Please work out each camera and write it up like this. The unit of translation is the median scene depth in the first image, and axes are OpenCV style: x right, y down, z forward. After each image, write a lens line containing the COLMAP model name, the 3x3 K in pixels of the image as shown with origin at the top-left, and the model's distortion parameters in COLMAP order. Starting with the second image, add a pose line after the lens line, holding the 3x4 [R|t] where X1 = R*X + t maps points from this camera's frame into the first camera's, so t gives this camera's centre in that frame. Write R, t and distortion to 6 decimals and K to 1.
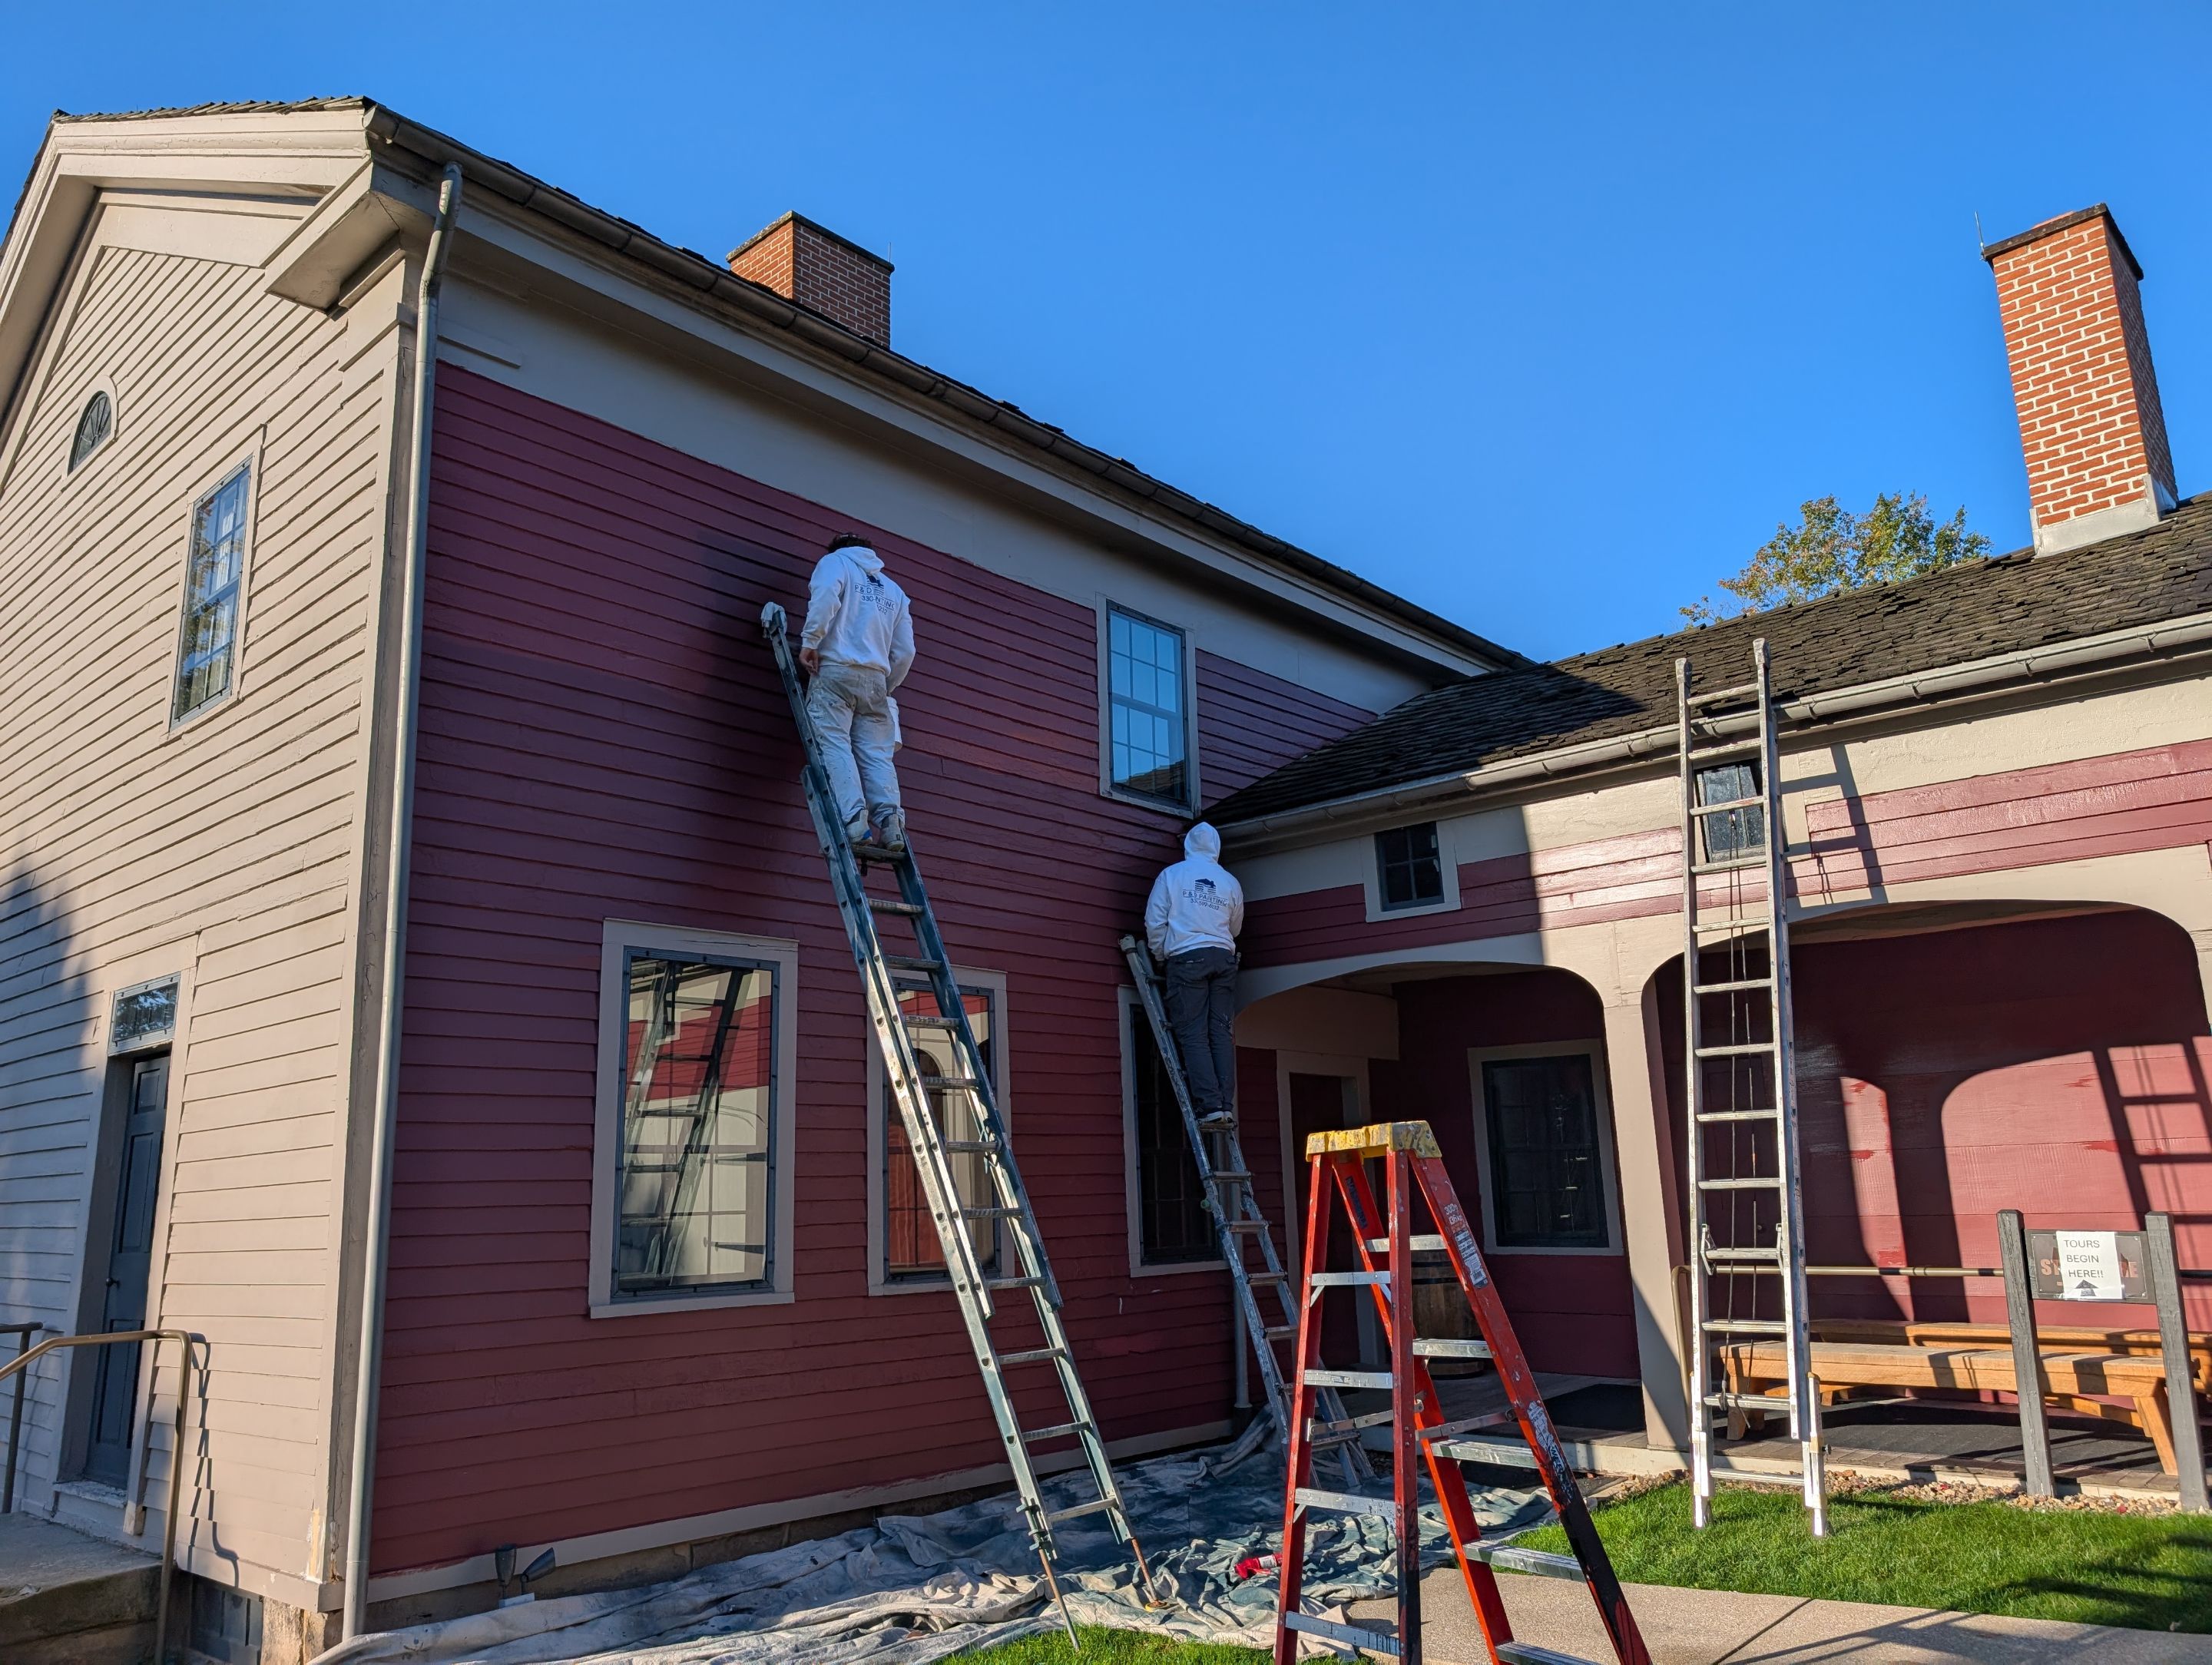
lens RADIAL K [[1584.1, 0, 1106.0], [0, 1584.1, 832.5], [0, 0, 1]] dist [0.032113, -0.027051]
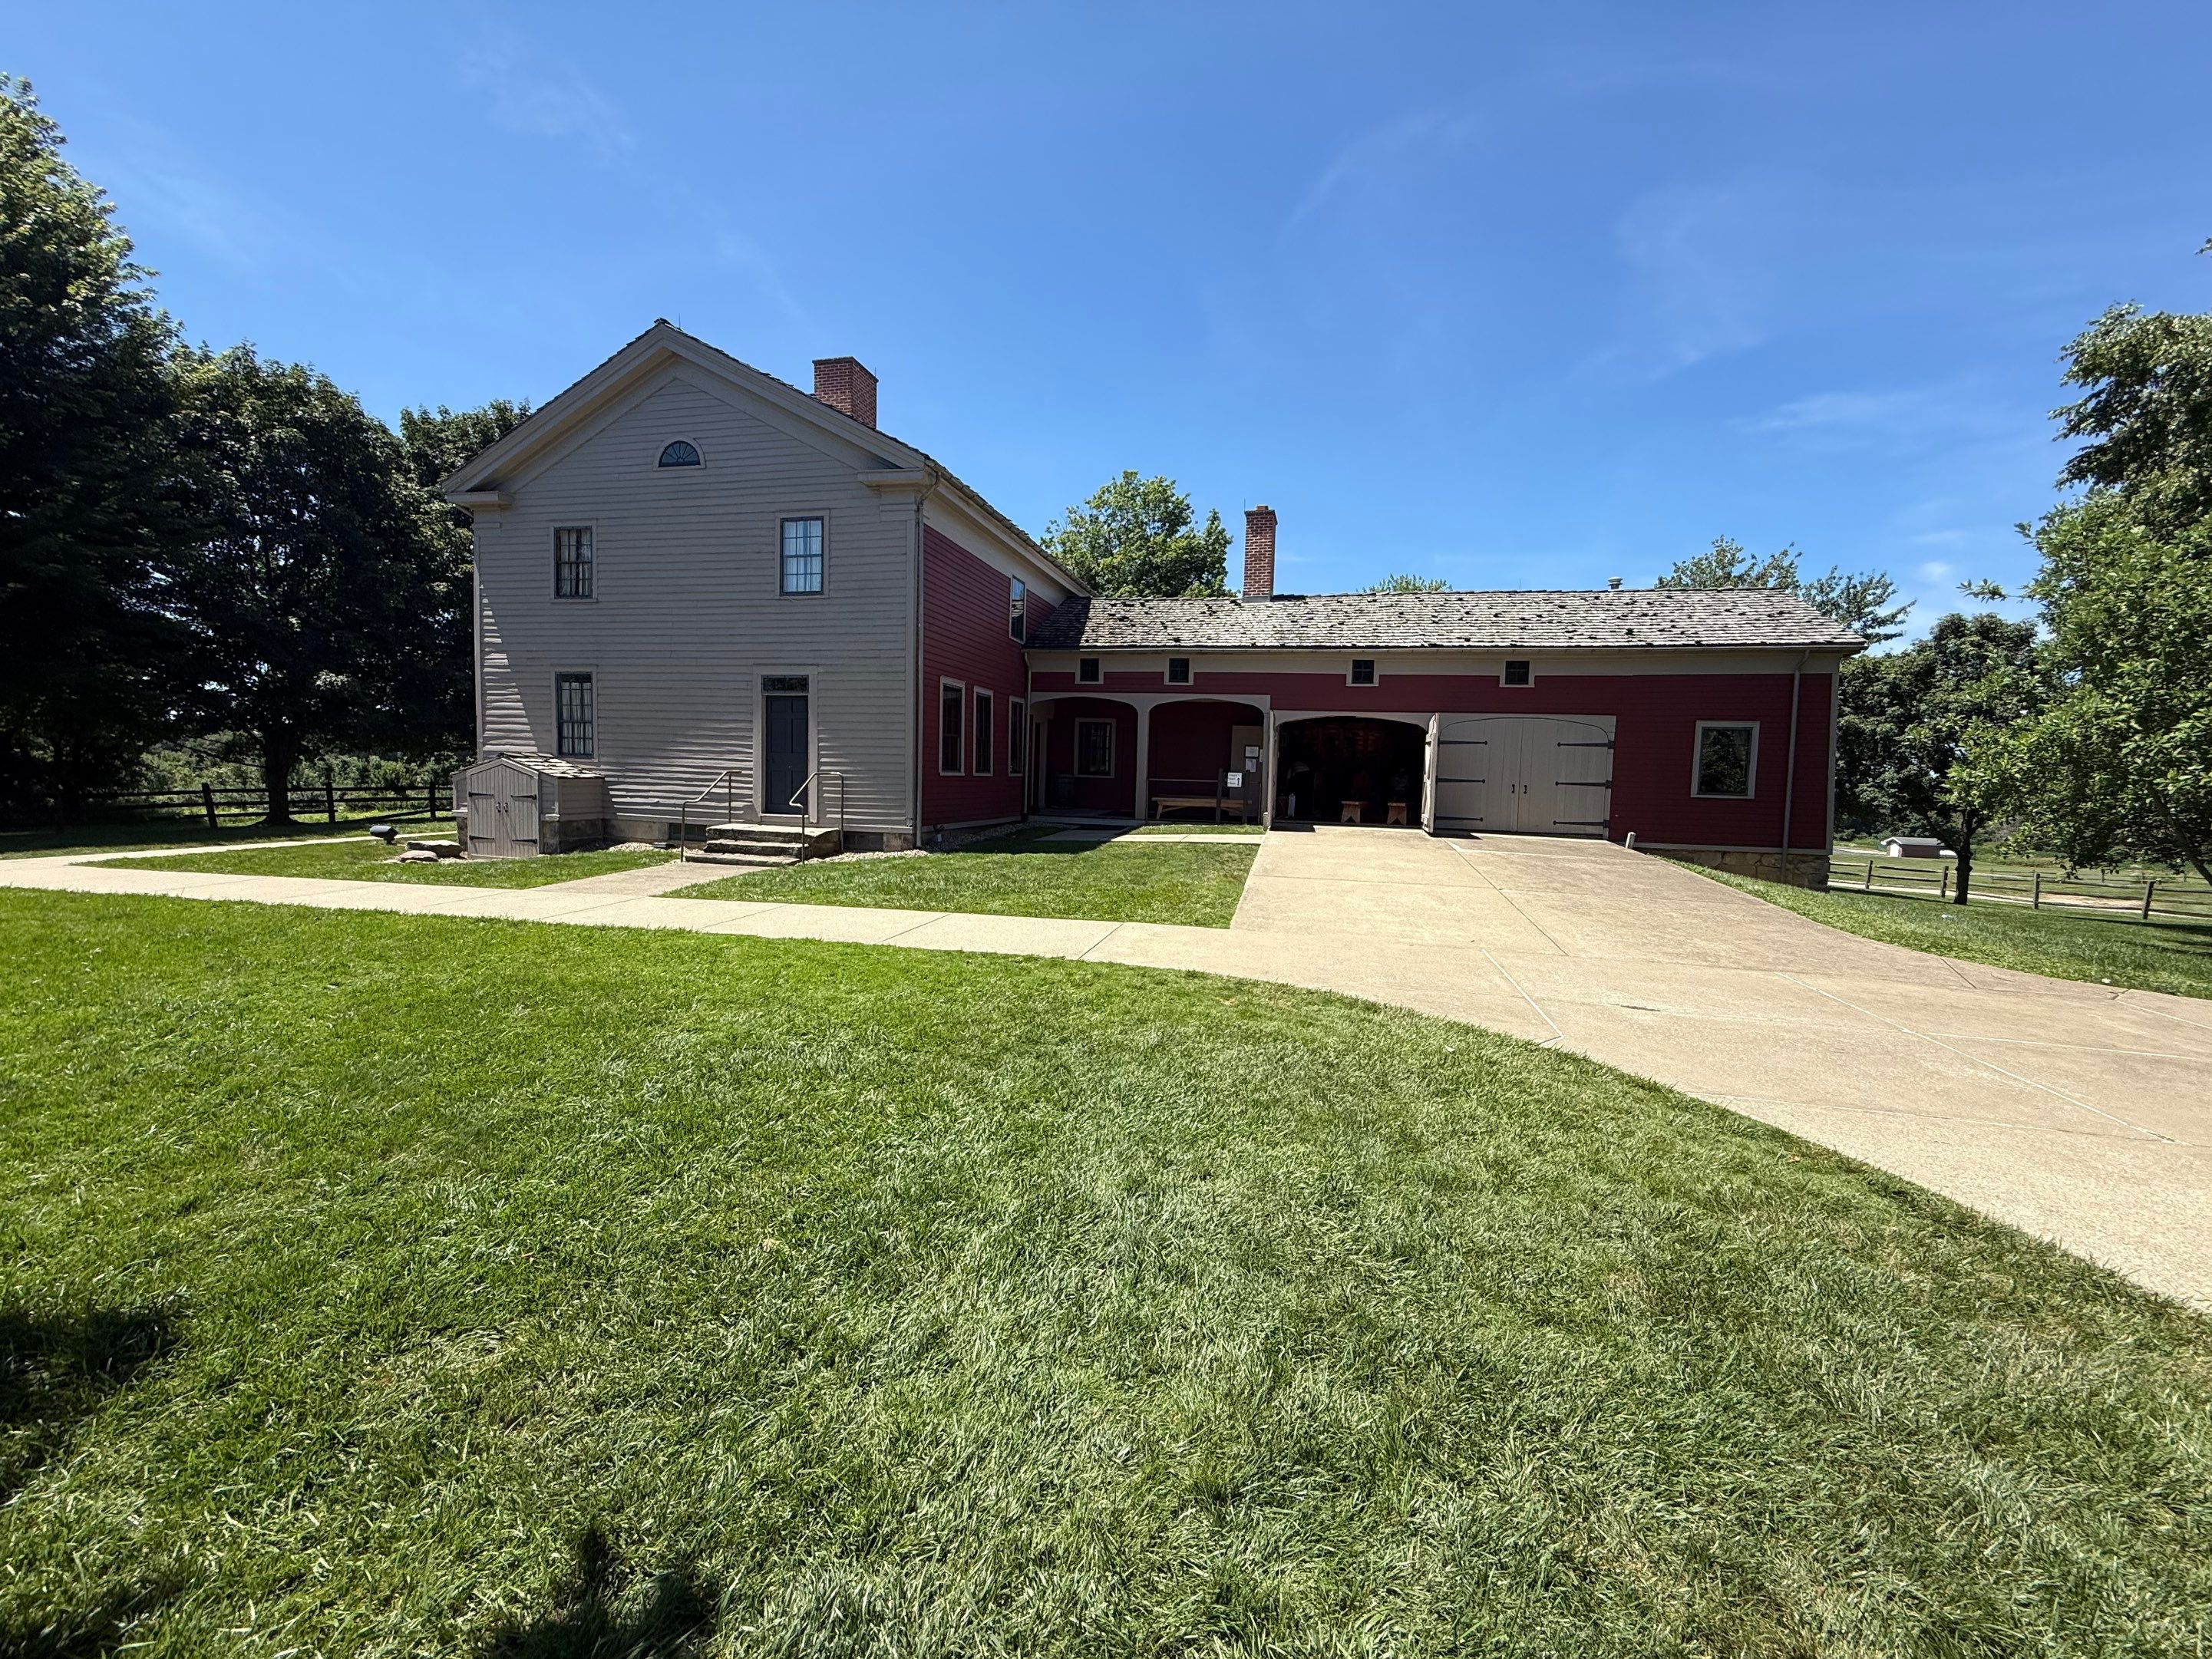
lens RADIAL K [[833.7, 0, 1120.2], [0, 833.7, 826.8], [0, 0, 1]] dist [0.000338, -0.000053]
pose [[0.869791, 0.011208, 0.493293, -0.923673], [-0.154366, 0.955739, 0.250468, -0.166680], [-0.468652, -0.294002, 0.833023, -0.974377]]
